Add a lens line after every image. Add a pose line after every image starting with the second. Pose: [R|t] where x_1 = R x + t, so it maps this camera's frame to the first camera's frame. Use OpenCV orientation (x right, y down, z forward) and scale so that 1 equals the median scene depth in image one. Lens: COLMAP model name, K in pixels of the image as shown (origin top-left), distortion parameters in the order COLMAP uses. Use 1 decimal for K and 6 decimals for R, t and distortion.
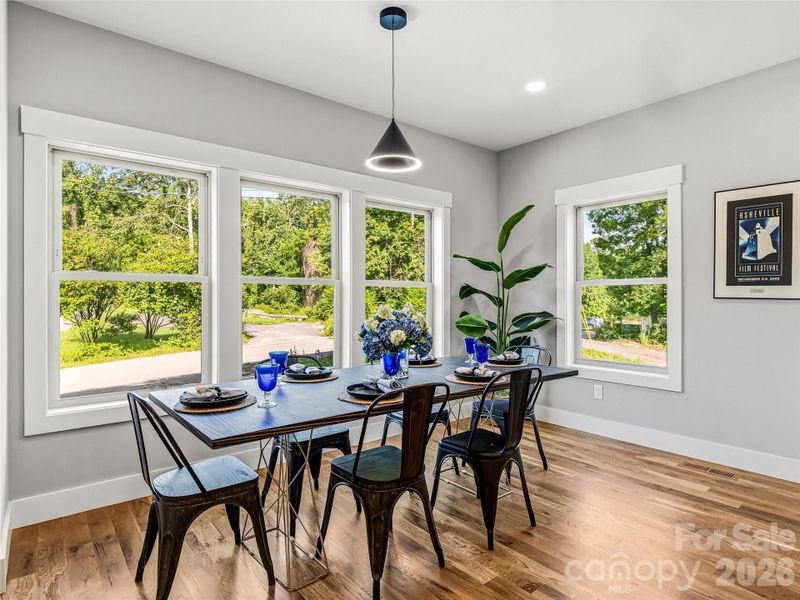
lens RADIAL K [[457.0, 0, 400.0], [0, 457.0, 300.0], [0, 0, 1]] dist [0.001277, -0.000531]
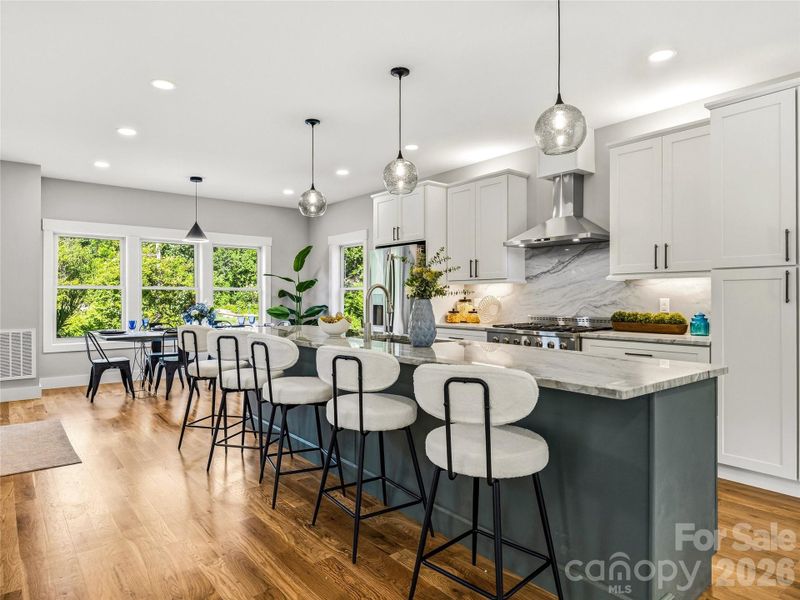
lens RADIAL K [[497.5, 0, 396.9], [0, 497.5, 299.9], [0, 0, 1]] dist [0.000263, -0.001360]
pose [[0.999999, -0.000359, -0.001039, 0.764634], [0.000359, 1.000000, -0.000492, 0.008907], [0.001039, 0.000492, 0.999999, -1.180034]]
